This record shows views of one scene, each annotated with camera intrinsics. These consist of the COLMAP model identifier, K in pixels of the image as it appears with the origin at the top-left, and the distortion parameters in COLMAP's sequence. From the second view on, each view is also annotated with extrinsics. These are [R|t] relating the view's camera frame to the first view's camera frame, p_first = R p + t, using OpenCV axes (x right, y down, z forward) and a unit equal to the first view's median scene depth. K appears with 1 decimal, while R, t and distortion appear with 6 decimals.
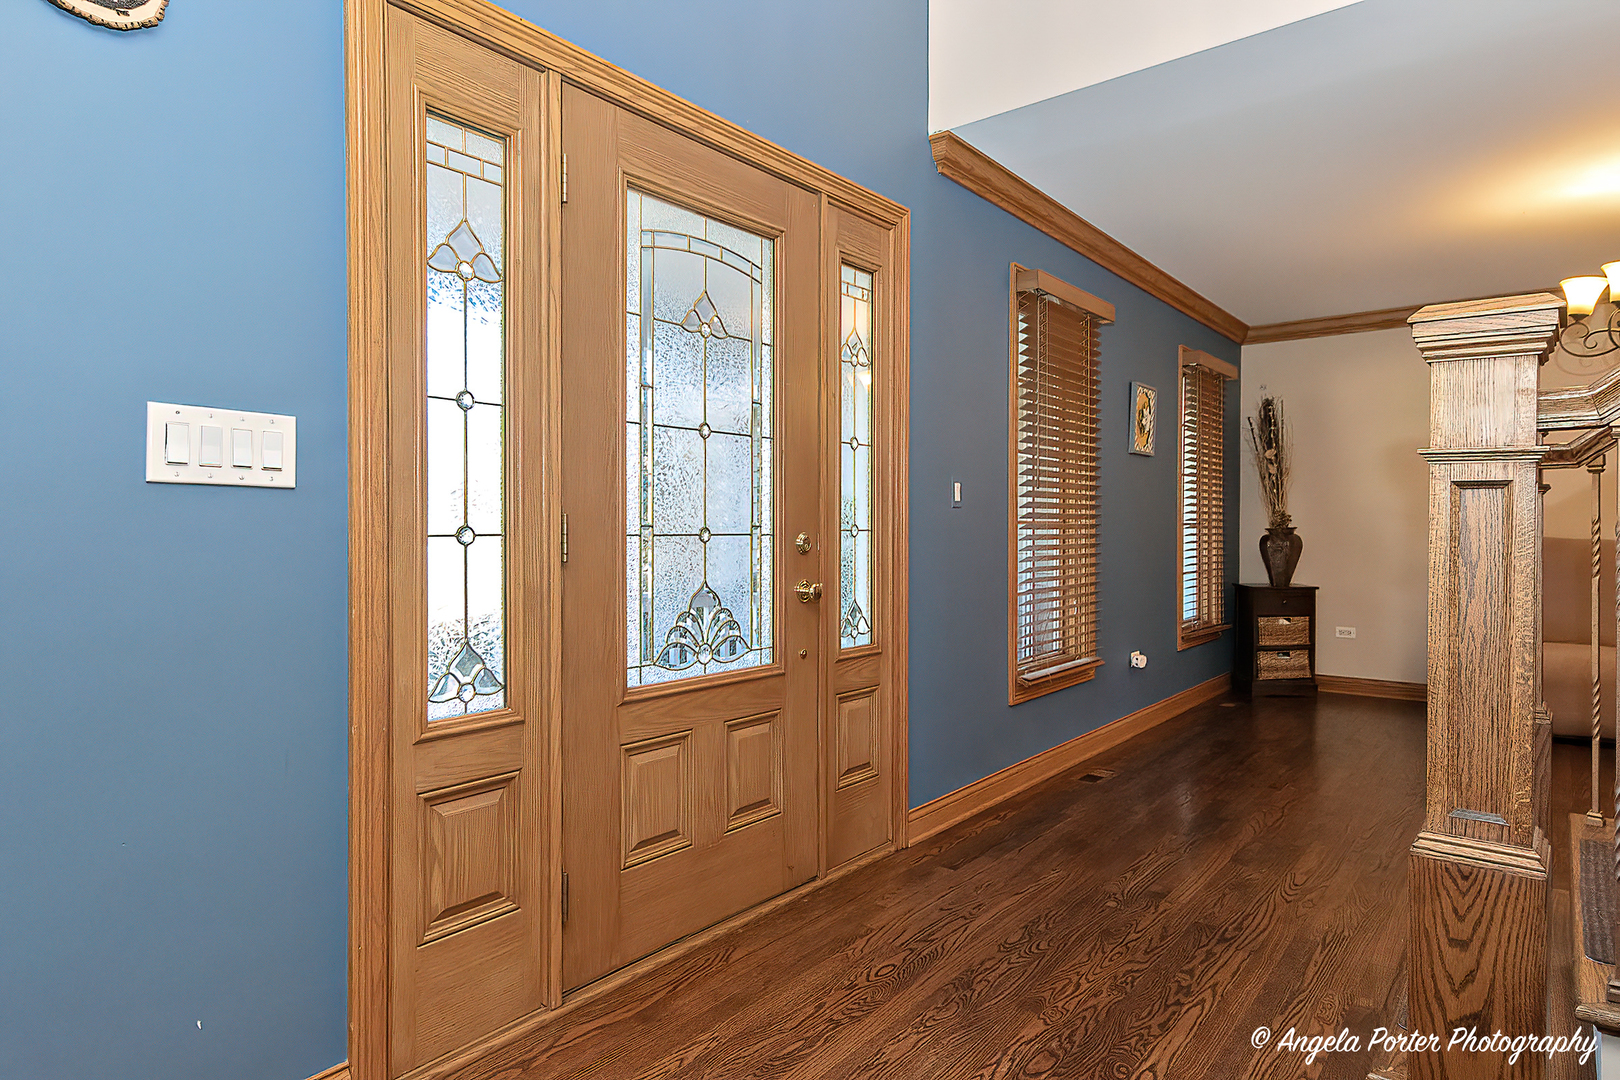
lens RADIAL K [[885.8, 0, 806.2], [0, 885.8, 521.0], [0, 0, 1]] dist [0.001098, 0.000085]
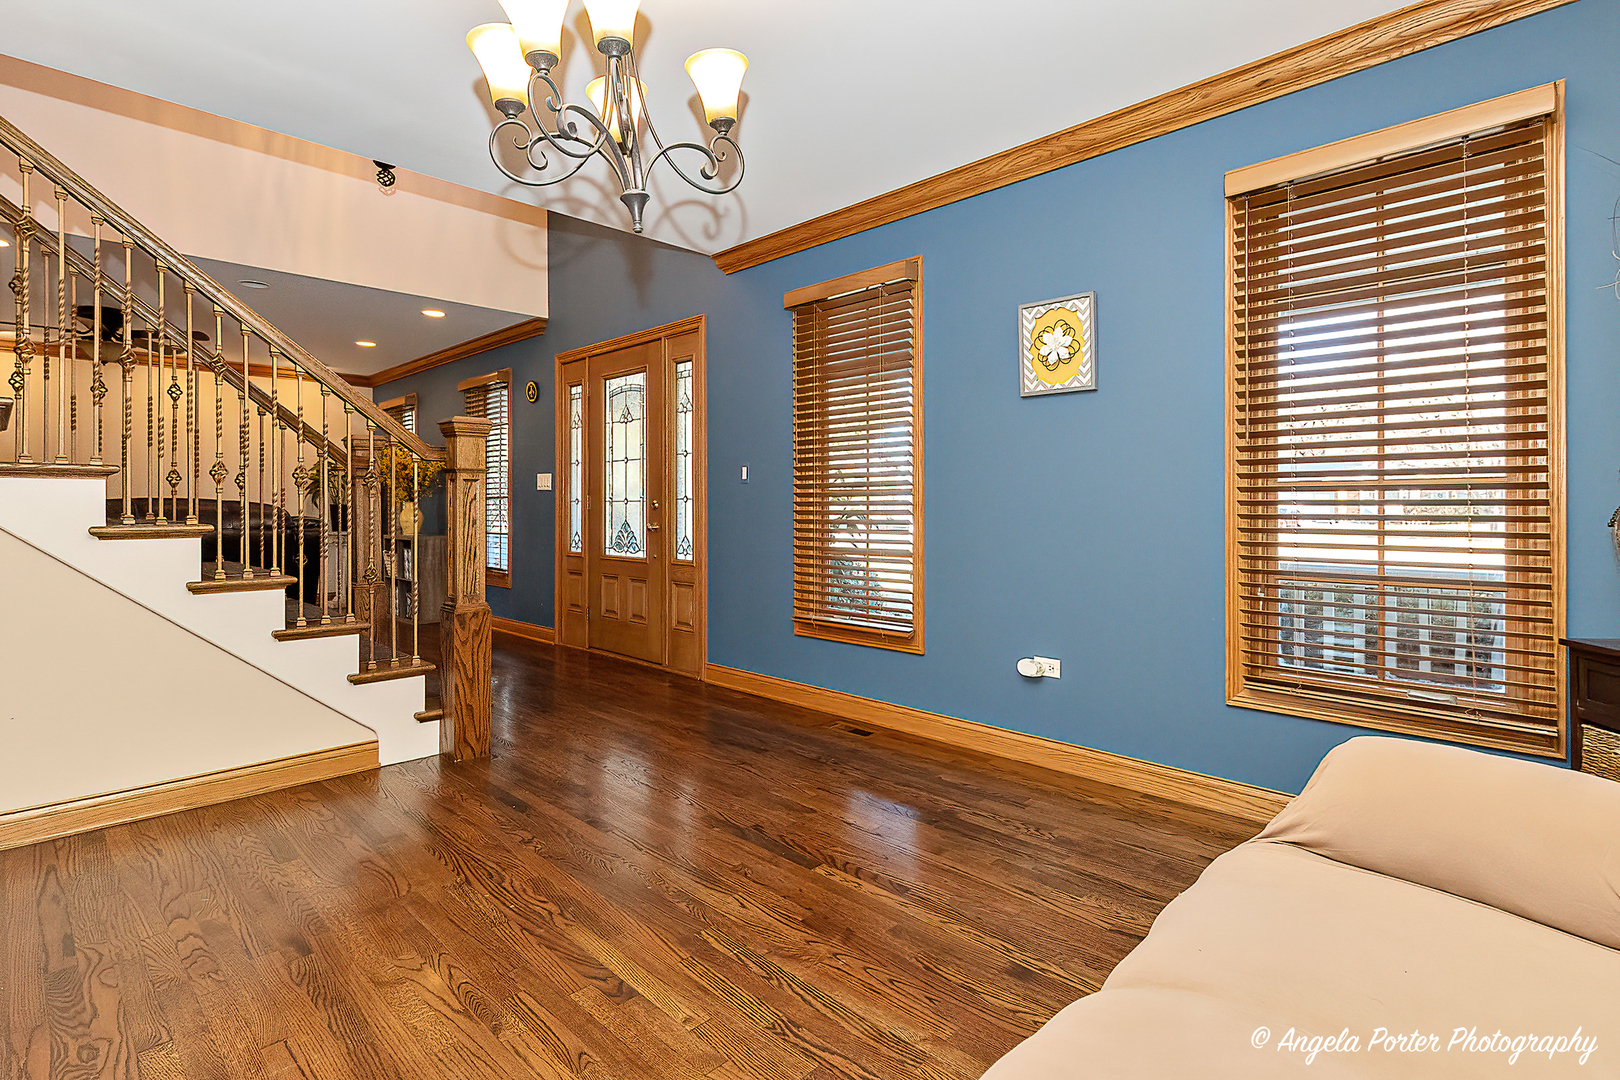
lens RADIAL K [[775.6, 0, 817.1], [0, 775.6, 513.2], [0, 0, 1]] dist [0.002666, -0.000094]
pose [[-0.061738, -0.004831, -0.998081, 1.970485], [-0.005898, 0.999973, -0.004475, 0.054020], [0.998075, 0.005610, -0.061765, 1.604613]]
